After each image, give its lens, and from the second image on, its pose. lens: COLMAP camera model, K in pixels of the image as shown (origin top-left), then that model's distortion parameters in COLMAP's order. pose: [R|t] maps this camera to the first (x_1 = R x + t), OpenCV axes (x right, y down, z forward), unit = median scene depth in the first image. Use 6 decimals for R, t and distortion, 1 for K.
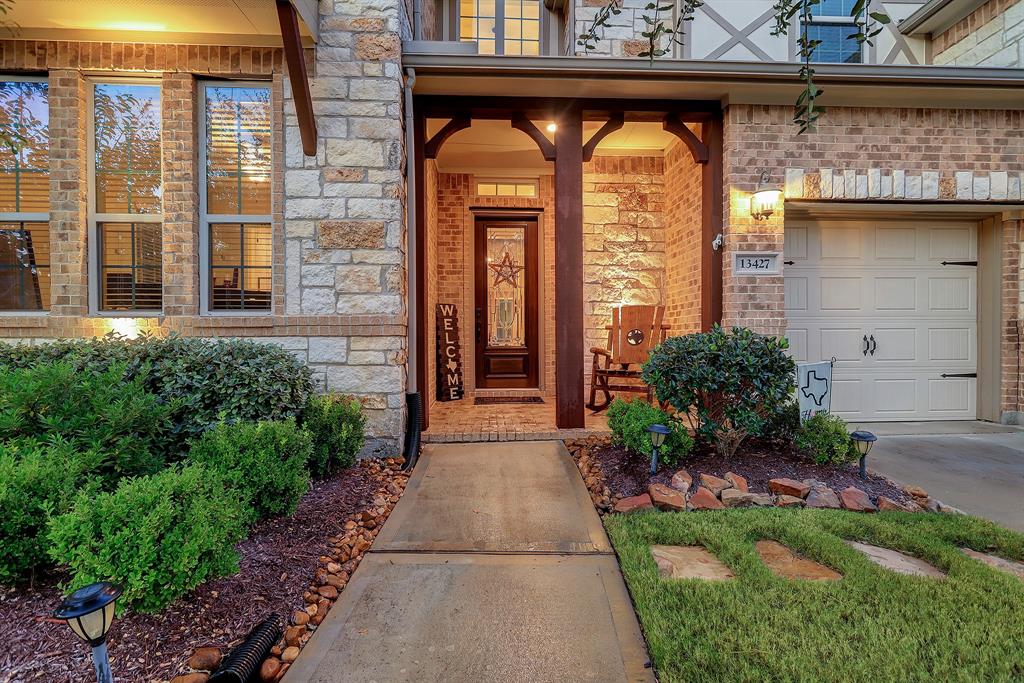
lens RADIAL K [[497.6, 0, 512.7], [0, 497.6, 344.9], [0, 0, 1]] dist [-0.004950, 0.003230]
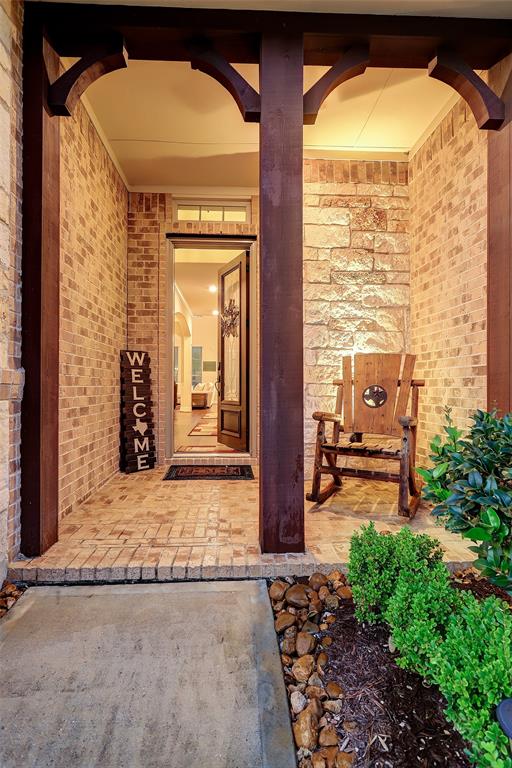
lens RADIAL K [[373.2, 0, 255.9], [0, 373.2, 385.2], [0, 0, 1]] dist [-0.004950, 0.003230]
pose [[0.999913, 0.005578, 0.011925, 0.061888], [-0.005497, 0.999961, -0.006868, -0.025577], [-0.011963, 0.006802, 0.999905, 0.425870]]
